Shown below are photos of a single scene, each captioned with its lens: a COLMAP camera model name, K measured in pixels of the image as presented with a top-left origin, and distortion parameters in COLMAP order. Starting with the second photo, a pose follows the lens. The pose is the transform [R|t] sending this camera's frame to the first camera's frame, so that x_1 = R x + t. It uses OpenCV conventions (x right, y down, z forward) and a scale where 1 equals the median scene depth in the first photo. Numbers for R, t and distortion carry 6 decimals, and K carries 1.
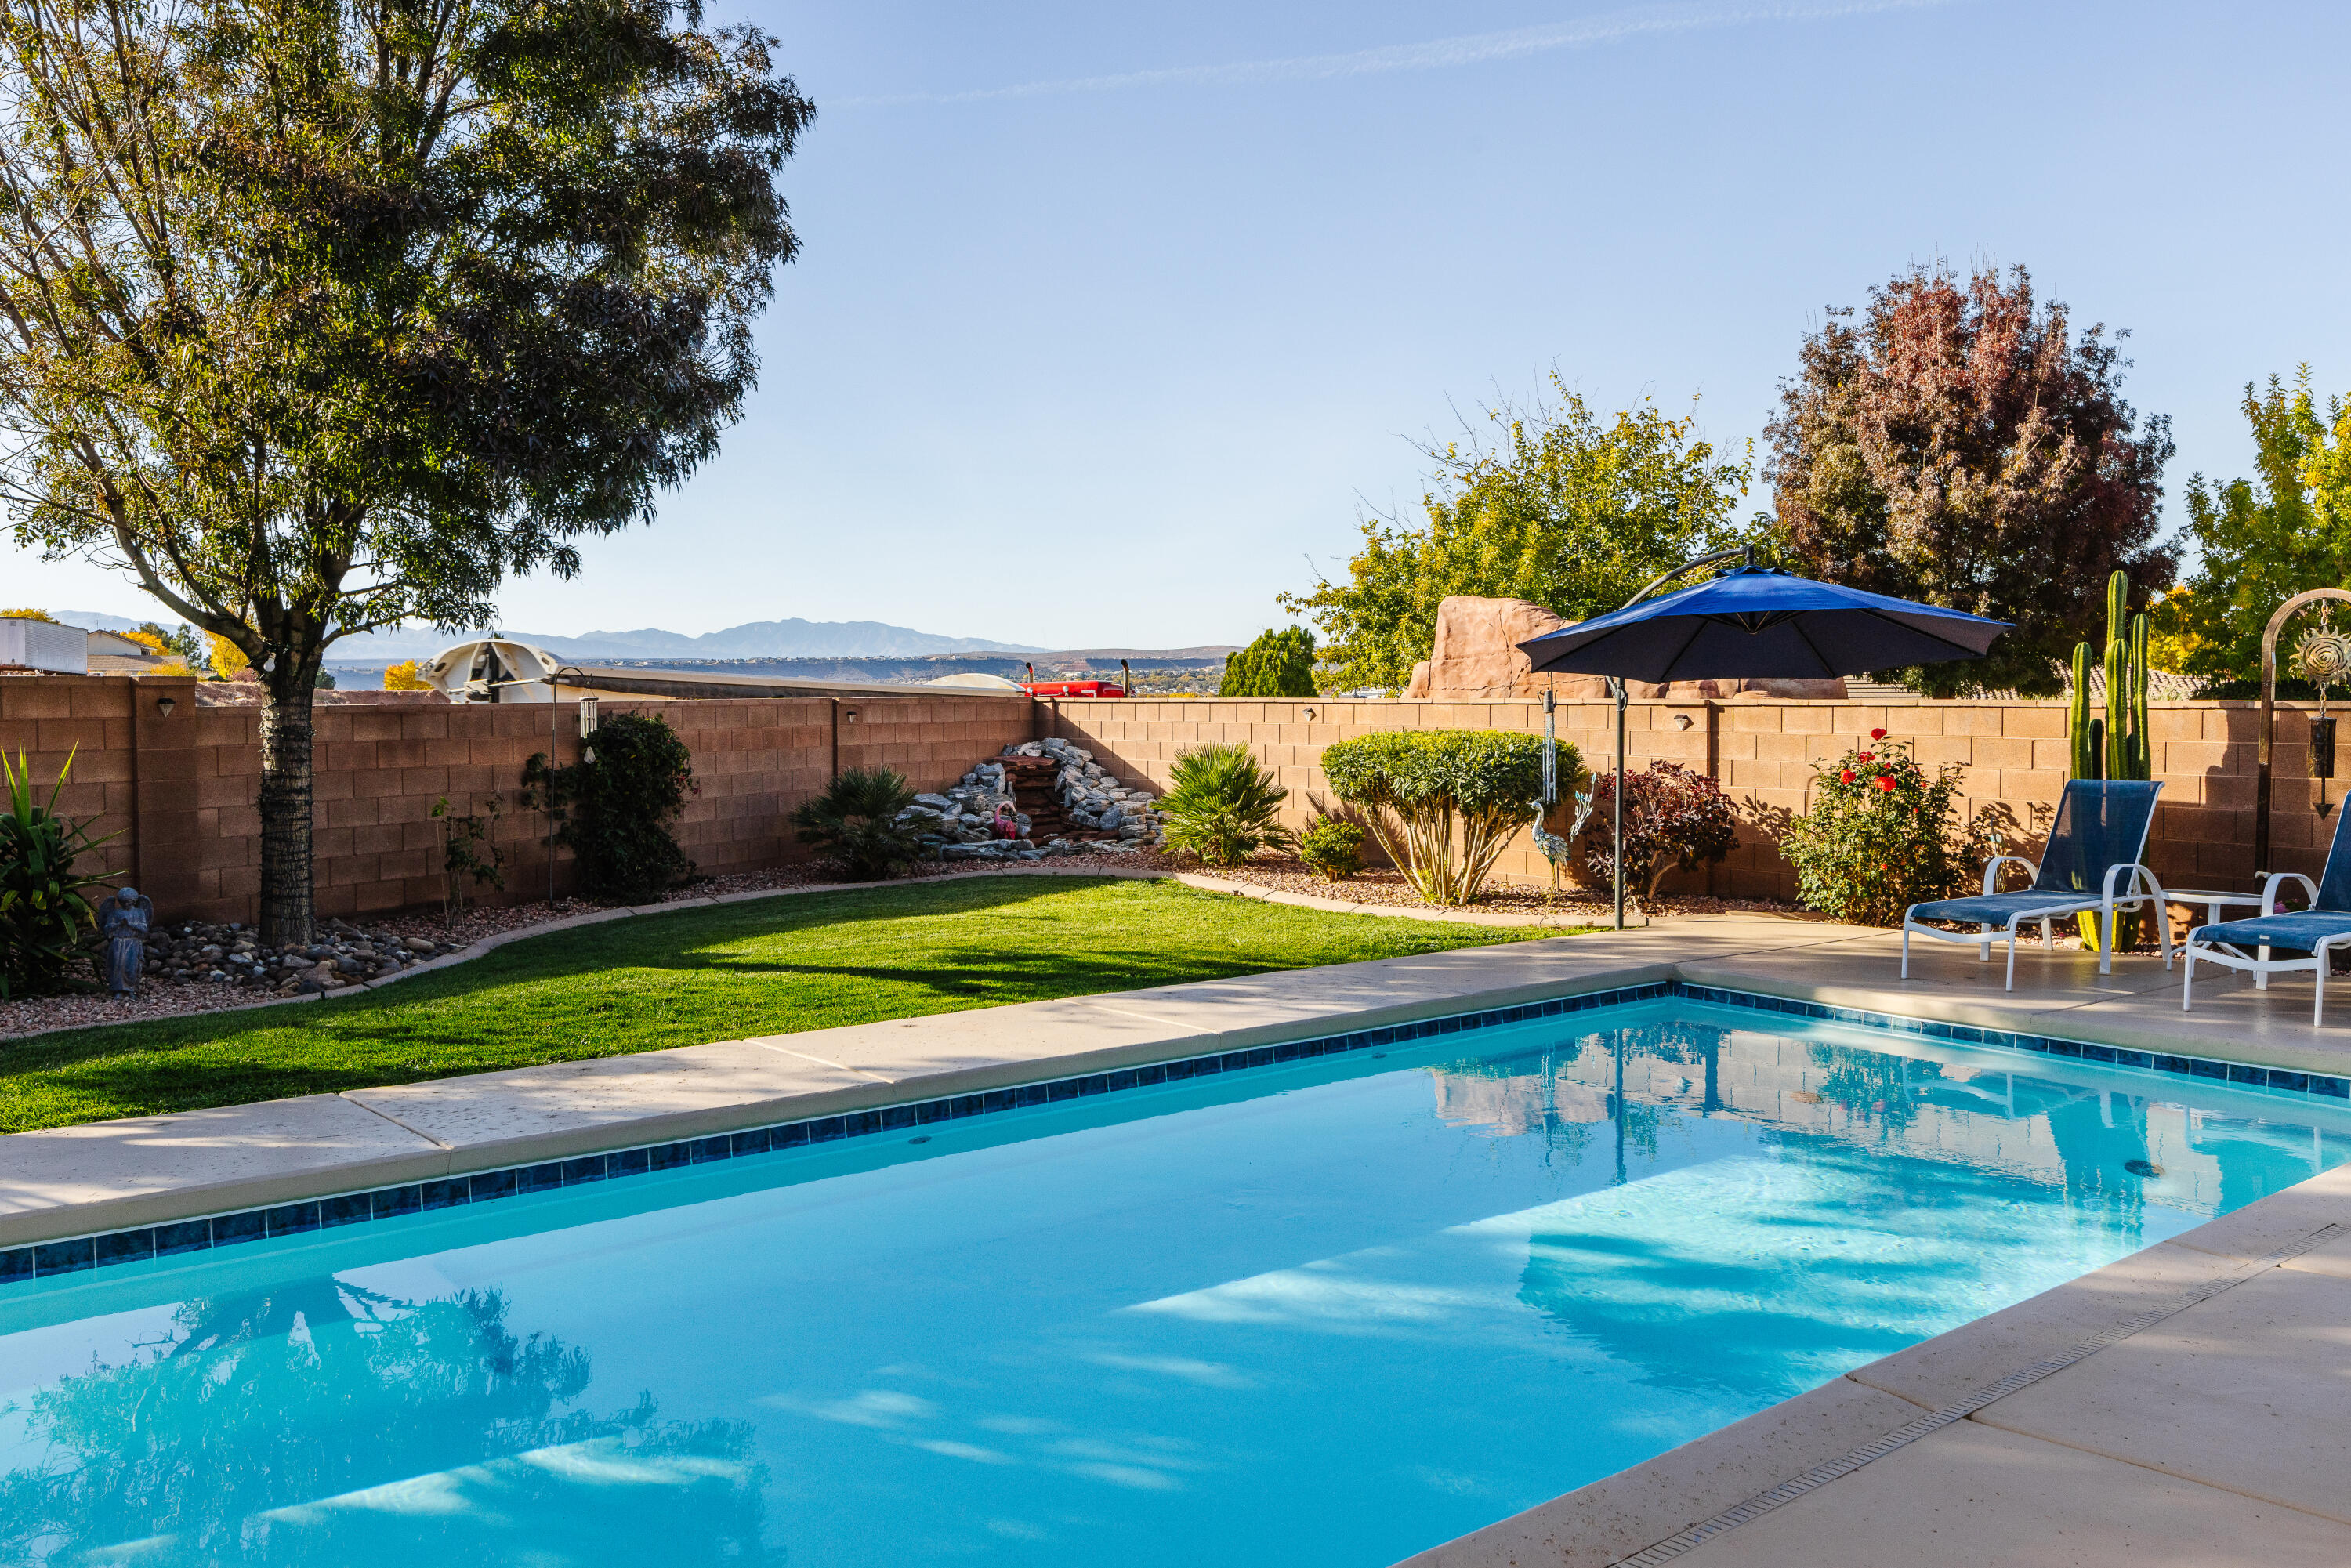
lens RADIAL K [[1839.1, 0, 1173.6], [0, 1839.1, 782.4], [0, 0, 1]] dist [0.013985, 0.006495]
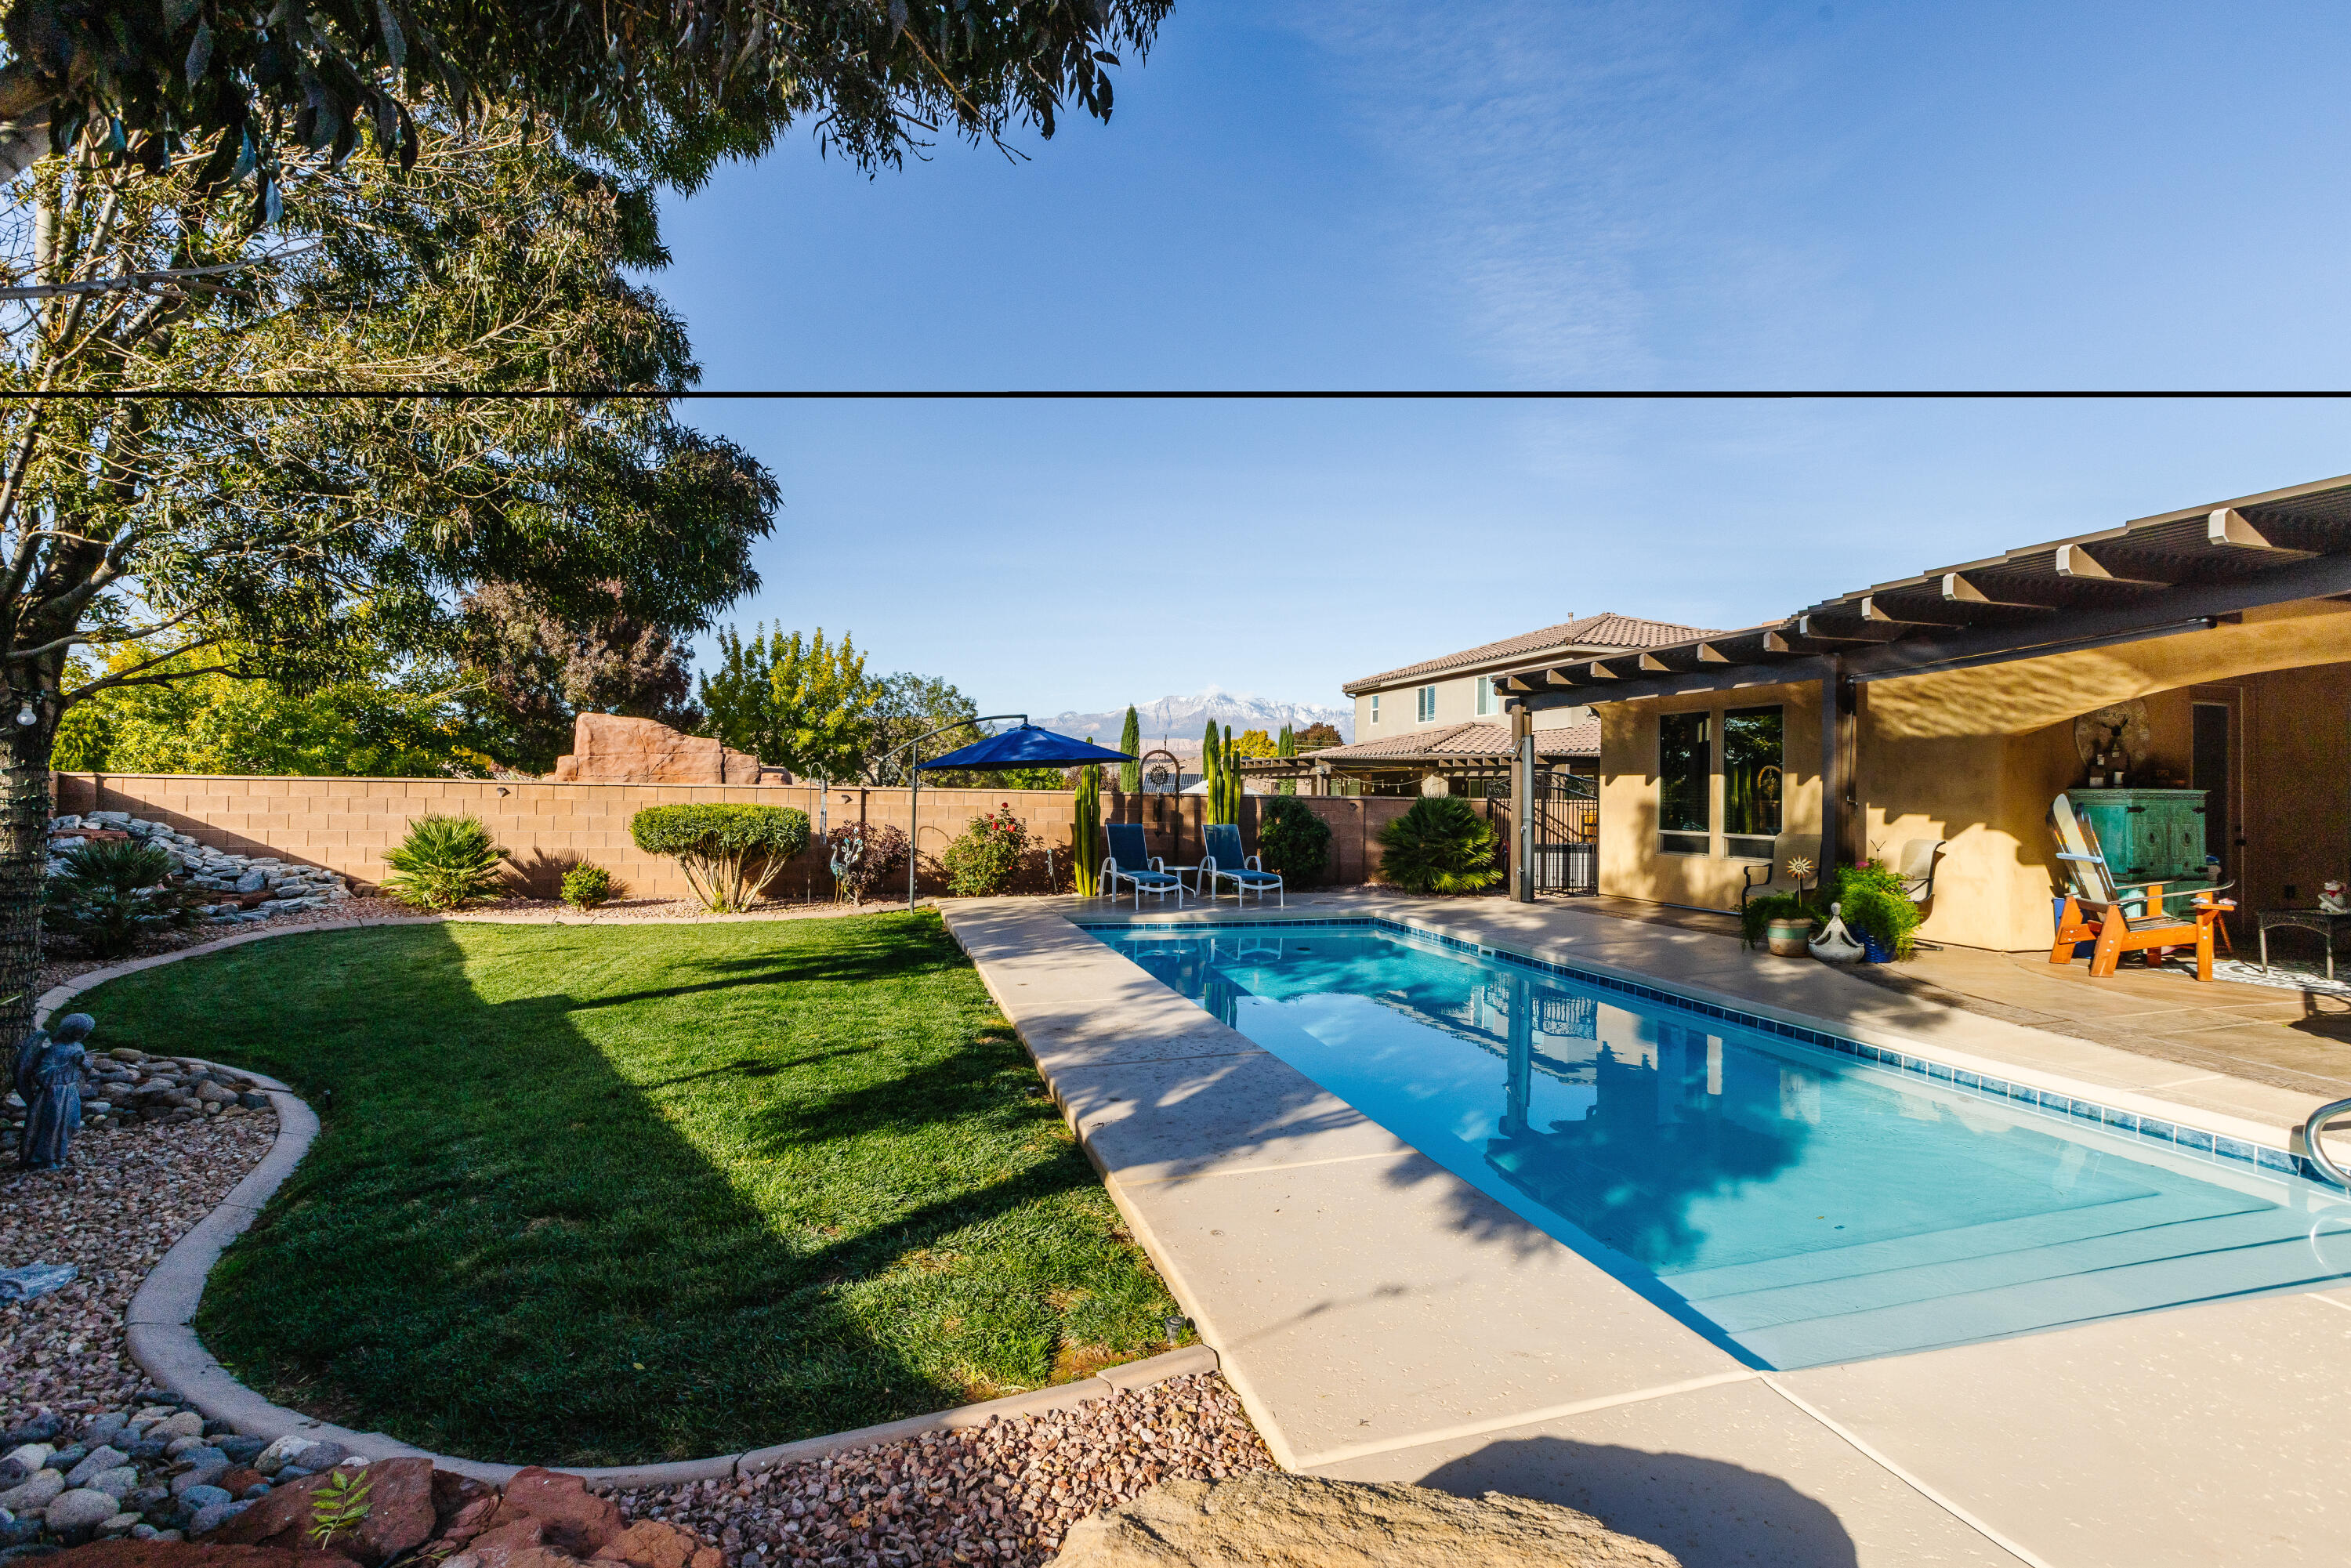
lens RADIAL K [[1061.8, 0, 1178.8], [0, 1061.8, 780.8], [0, 0, 1]] dist [0.003914, -0.000637]
pose [[0.384734, 0.020018, 0.922810, -0.281249], [0.026873, 0.999098, -0.032876, -0.003717], [-0.922636, 0.037447, 0.383849, 0.145231]]
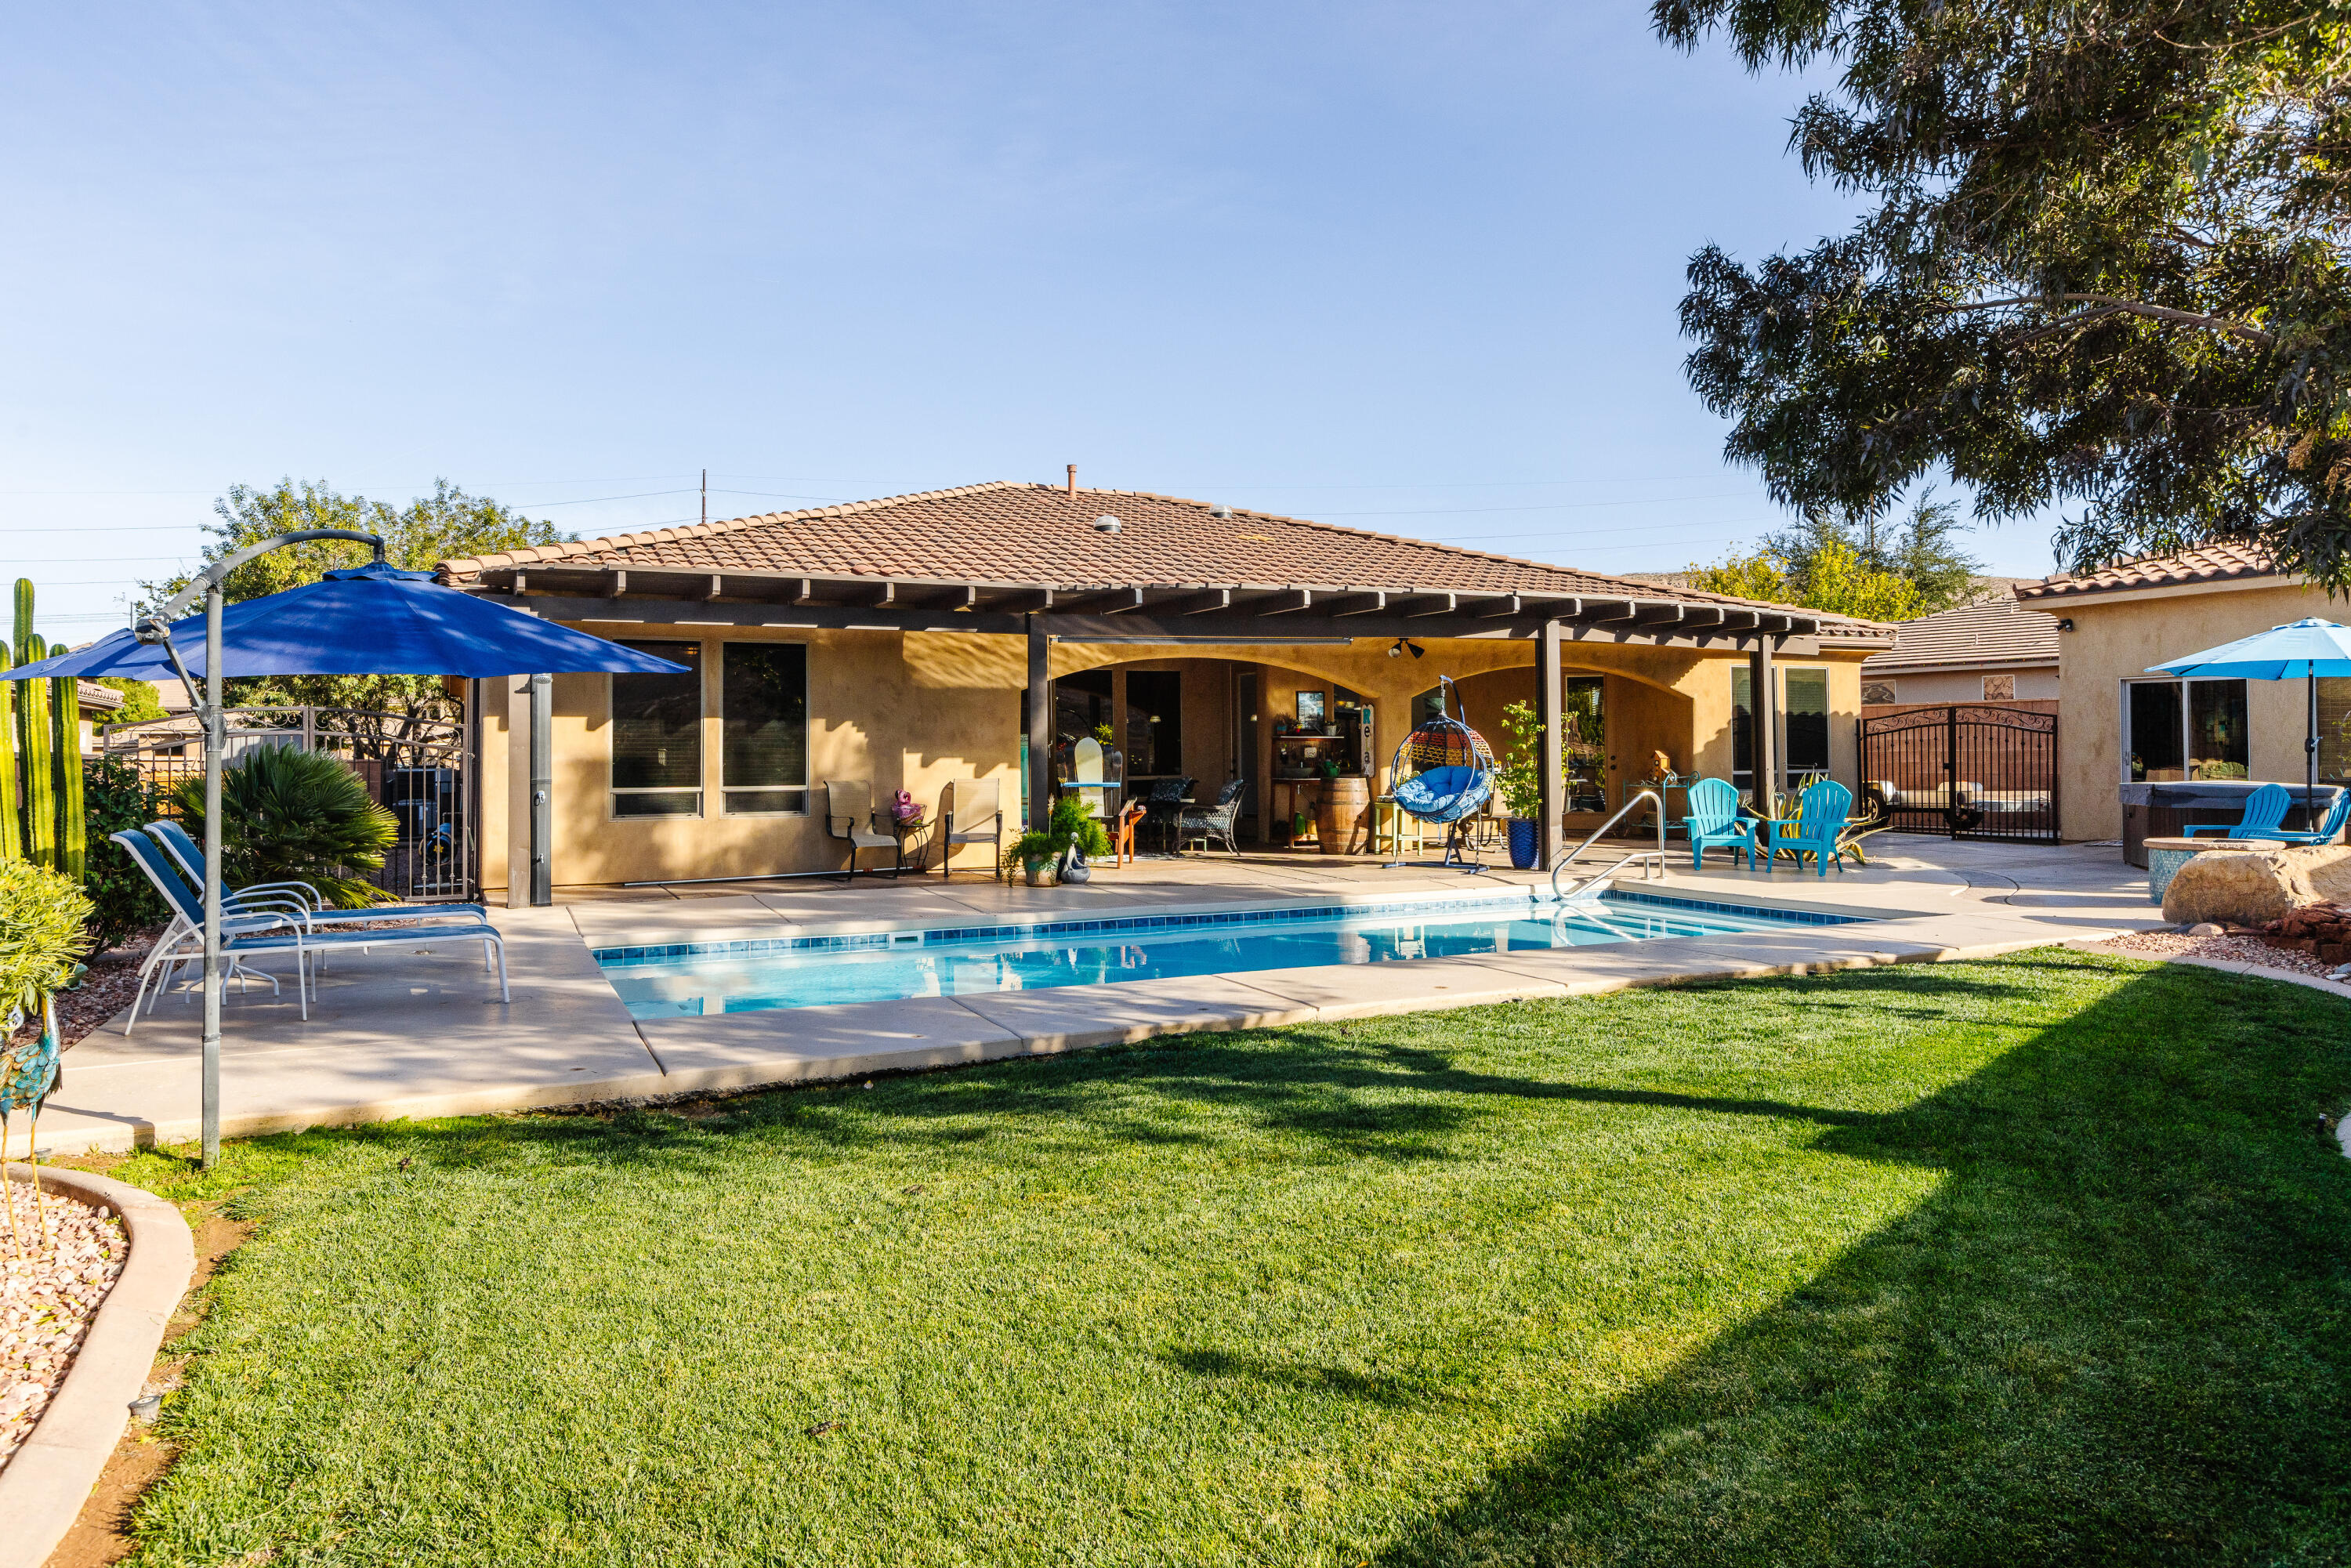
lens RADIAL K [[1567.5, 0, 1183.2], [0, 1567.5, 771.0], [0, 0, 1]] dist [0.005678, 0.000298]
pose [[-0.975364, 0.009302, 0.220403, -0.062002], [0.022021, 0.998226, 0.055323, -0.023474], [-0.219498, 0.058814, -0.973839, 0.615834]]
